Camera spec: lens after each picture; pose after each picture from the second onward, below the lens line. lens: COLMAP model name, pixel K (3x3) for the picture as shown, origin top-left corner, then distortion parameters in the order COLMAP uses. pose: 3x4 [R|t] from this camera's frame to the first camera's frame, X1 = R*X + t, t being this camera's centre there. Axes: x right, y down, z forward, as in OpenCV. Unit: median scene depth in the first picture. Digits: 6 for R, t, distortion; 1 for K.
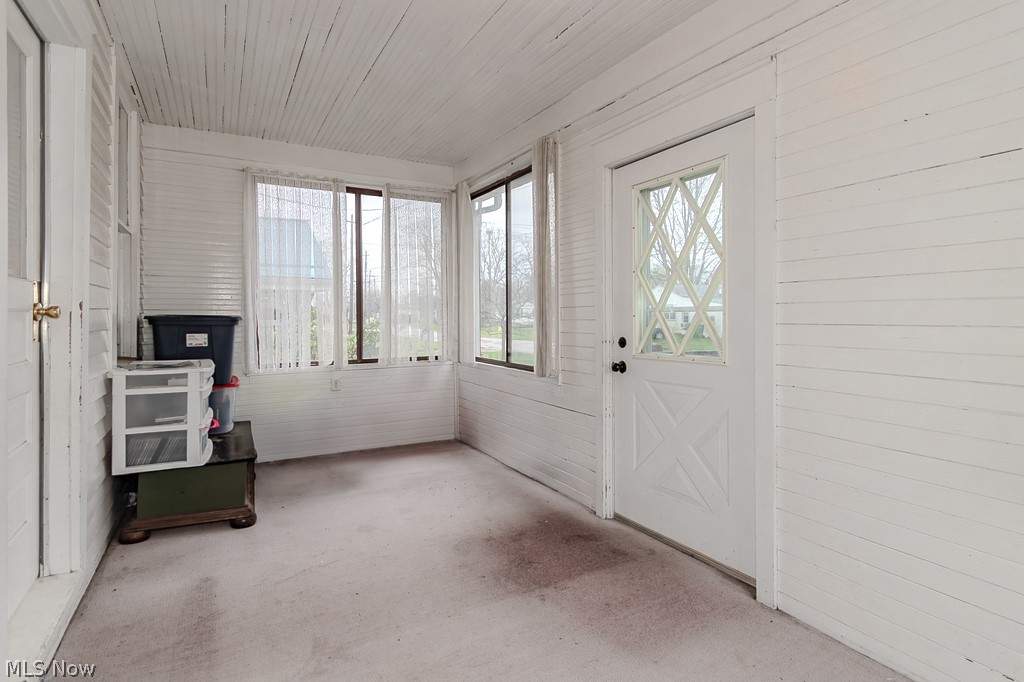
lens RADIAL K [[485.2, 0, 512.3], [0, 485.2, 320.2], [0, 0, 1]] dist [0.000123, -0.000257]
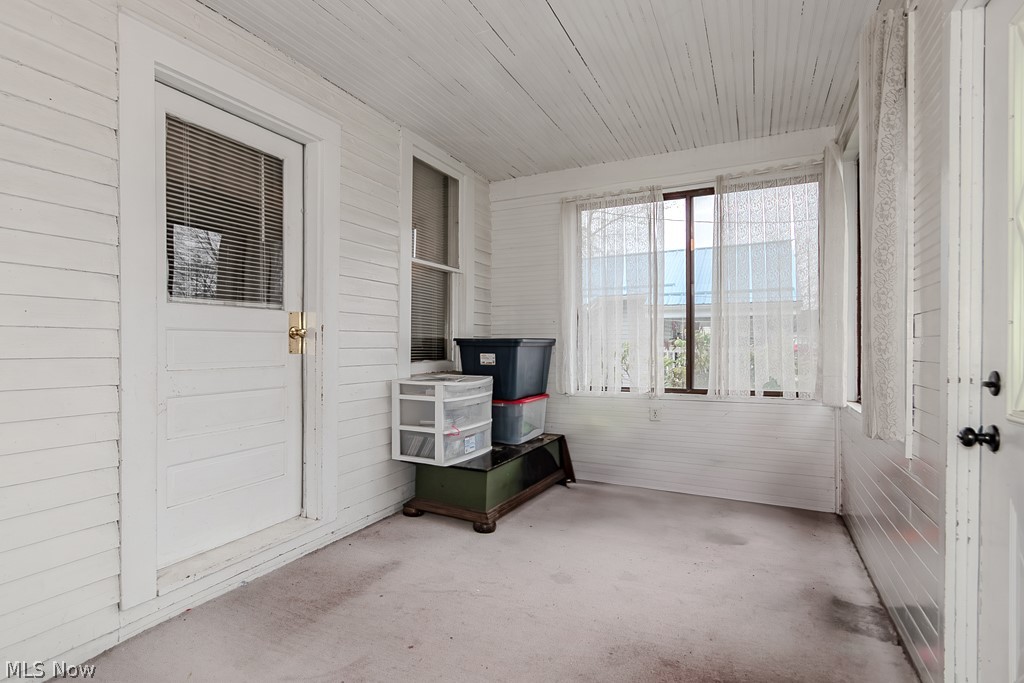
lens RADIAL K [[485.0, 0, 504.8], [0, 485.0, 348.9], [0, 0, 1]] dist [0.001070, -0.000328]
pose [[0.582679, 0.003879, -0.812693, 0.313772], [-0.003402, 0.999991, 0.002333, 0.014040], [0.812695, 0.001405, 0.582687, 0.366975]]
